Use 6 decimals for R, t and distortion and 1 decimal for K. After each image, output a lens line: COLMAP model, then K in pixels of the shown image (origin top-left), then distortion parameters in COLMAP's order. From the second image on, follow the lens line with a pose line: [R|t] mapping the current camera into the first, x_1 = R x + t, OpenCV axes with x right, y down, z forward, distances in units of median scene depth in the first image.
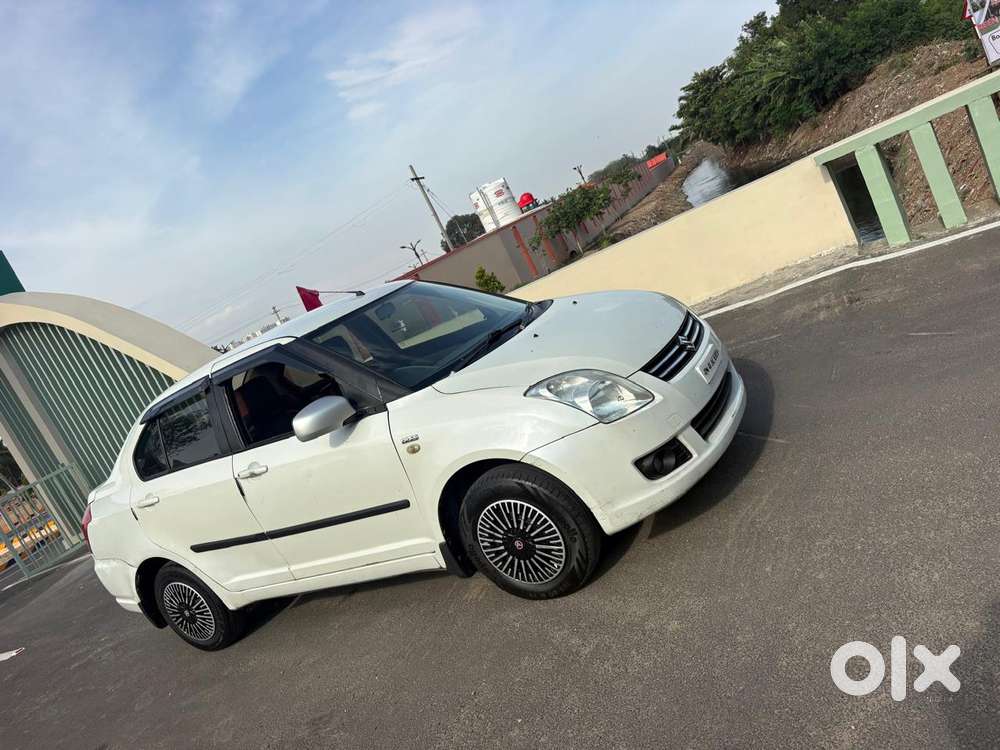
lens RADIAL K [[761.3, 0, 497.9], [0, 761.3, 381.8], [0, 0, 1]] dist [0.043263, -0.056038]
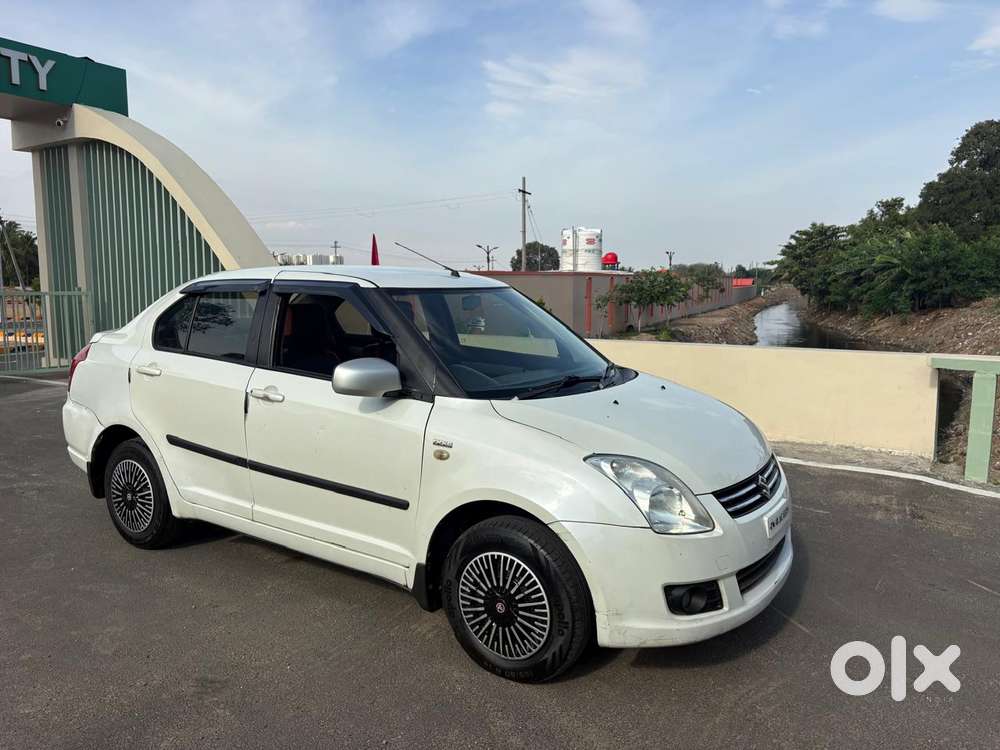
lens RADIAL K [[761.3, 0, 495.6], [0, 761.3, 378.3], [0, 0, 1]] dist [0.043263, -0.056038]
pose [[0.892812, 0.449926, -0.021288, -0.060429], [-0.450406, 0.892249, -0.032039, 0.005642], [0.004579, 0.038193, 0.999260, 0.078840]]
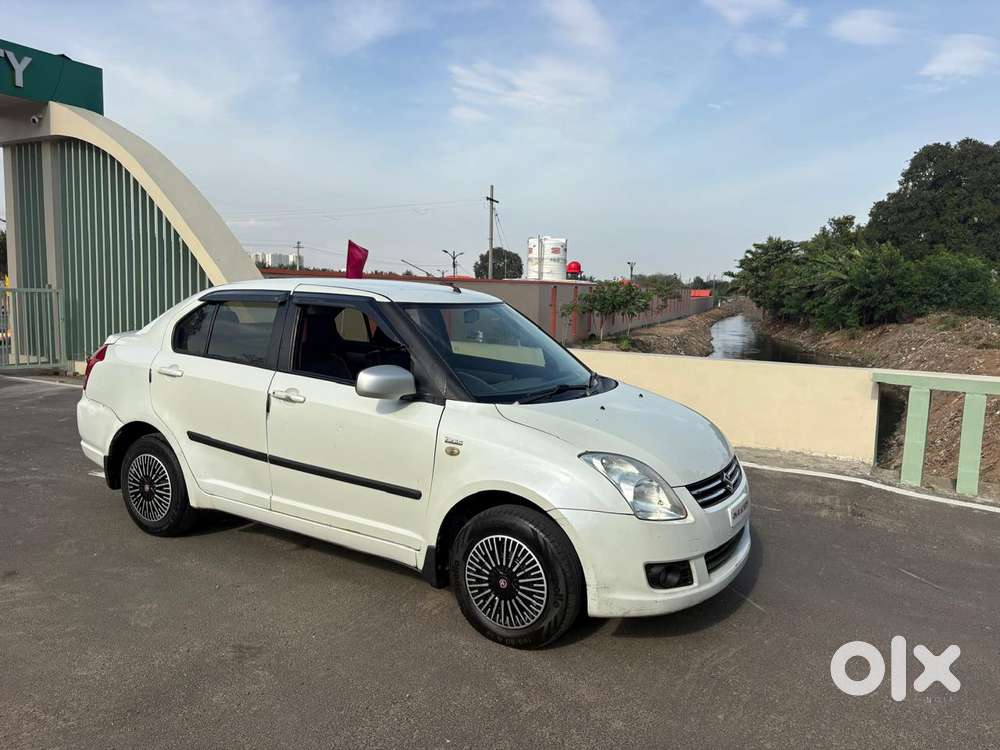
lens RADIAL K [[761.3, 0, 502.2], [0, 761.3, 383.9], [0, 0, 1]] dist [0.043263, -0.056038]
pose [[0.884124, 0.466061, 0.033340, -0.102440], [-0.463747, 0.883979, -0.059325, 0.029598], [-0.057121, 0.036989, 0.997682, -0.025312]]
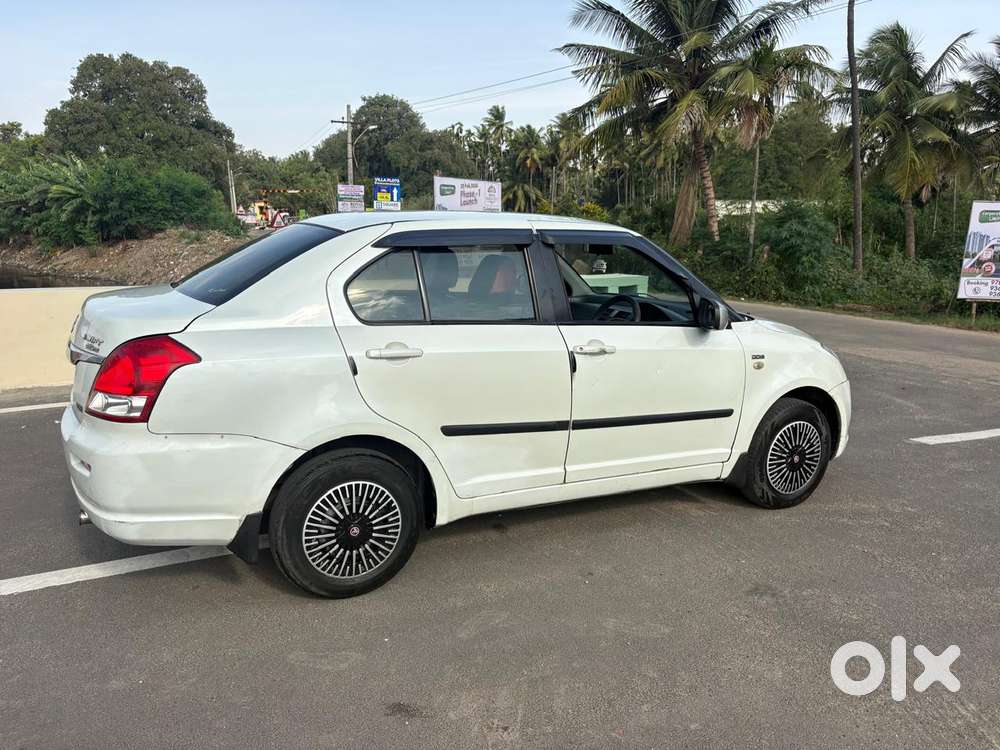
lens RADIAL K [[761.3, 0, 492.9], [0, 761.3, 375.4], [0, 0, 1]] dist [0.043263, -0.056038]
pose [[0.505842, 0.288003, 0.813128, -1.012216], [-0.105836, 0.956219, -0.272844, 0.372046], [-0.856109, 0.051958, 0.514177, 0.589788]]
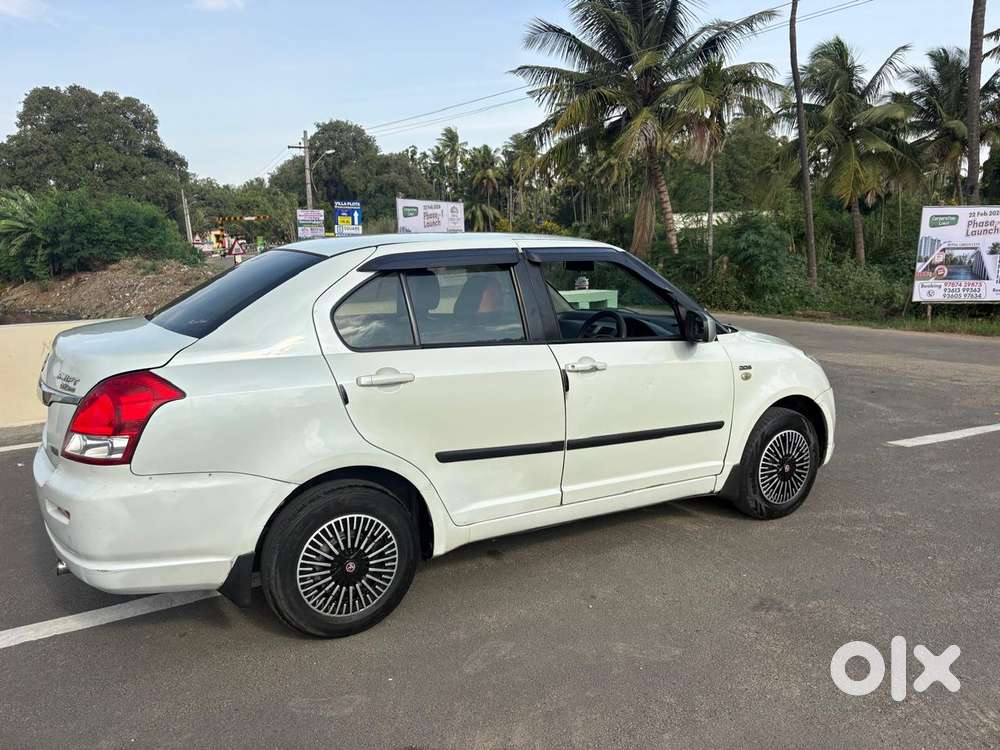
lens RADIAL K [[761.3, 0, 492.7], [0, 761.3, 369.8], [0, 0, 1]] dist [0.043263, -0.056038]
pose [[0.479508, 0.293905, 0.826856, -1.013183], [-0.052630, 0.950182, -0.307220, 0.366237], [-0.875958, 0.103797, 0.471089, 0.622723]]
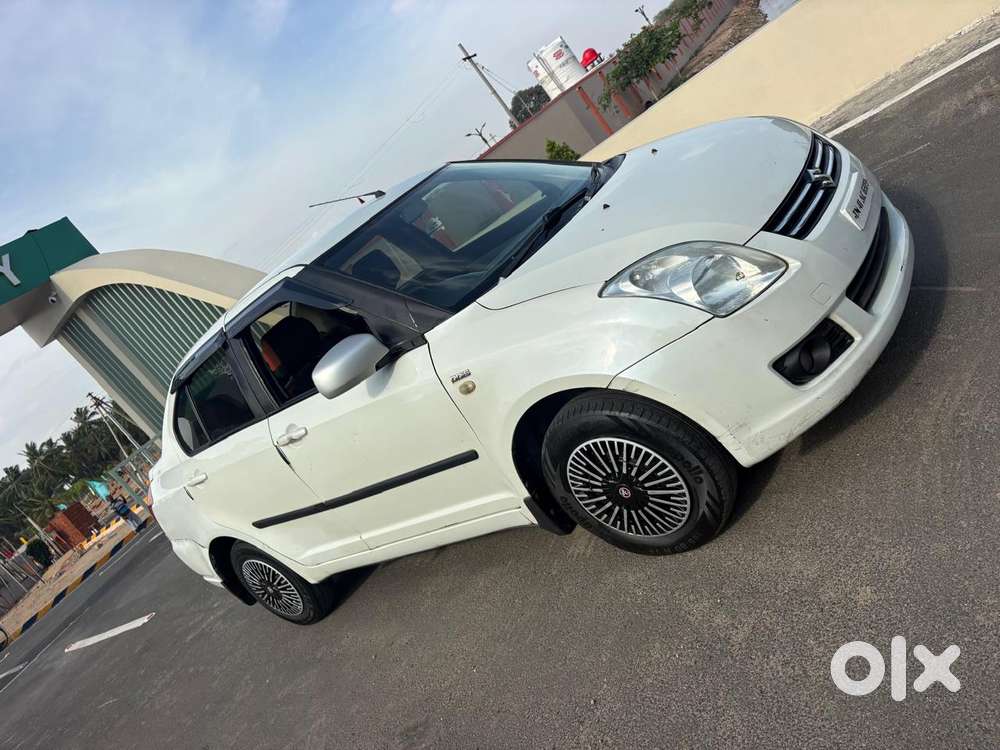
lens RADIAL K [[761.3, 0, 505.9], [0, 761.3, 371.0], [0, 0, 1]] dist [0.043263, -0.056038]
pose [[0.978504, -0.157344, -0.133315, 0.024456], [0.174317, 0.976468, 0.126982, -0.014235], [0.110198, -0.147491, 0.982905, 0.206529]]
